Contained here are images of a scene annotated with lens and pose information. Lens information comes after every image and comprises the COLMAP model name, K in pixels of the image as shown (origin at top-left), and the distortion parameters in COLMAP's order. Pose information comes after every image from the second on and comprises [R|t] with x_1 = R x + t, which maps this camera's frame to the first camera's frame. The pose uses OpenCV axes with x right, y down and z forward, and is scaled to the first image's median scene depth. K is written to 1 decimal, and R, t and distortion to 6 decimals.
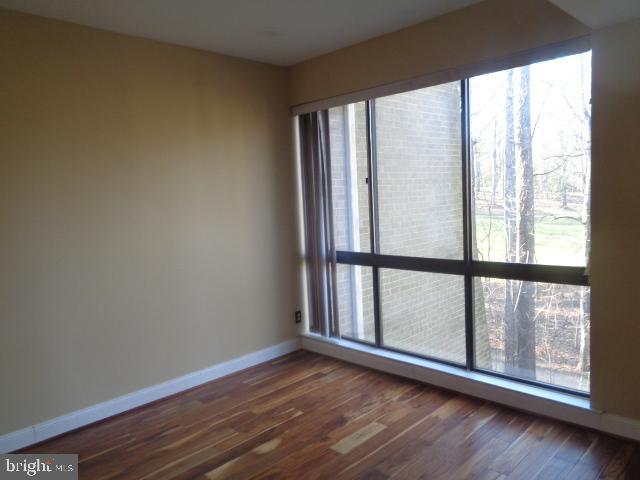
lens RADIAL K [[471.7, 0, 323.9], [0, 471.7, 242.8], [0, 0, 1]] dist [-0.011360, -0.002773]
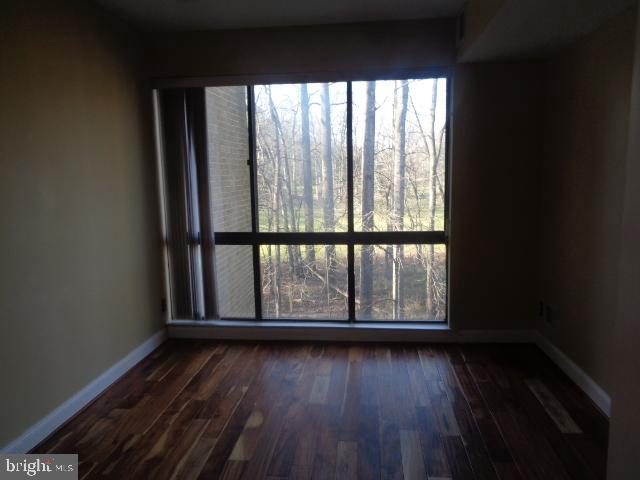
lens RADIAL K [[471.7, 0, 316.5], [0, 471.7, 243.4], [0, 0, 1]] dist [-0.011360, -0.002773]
pose [[0.784123, -0.056289, 0.618048, -0.453453], [0.044069, 0.998414, 0.035021, 0.017536], [-0.619039, -0.000224, 0.785360, 0.090647]]
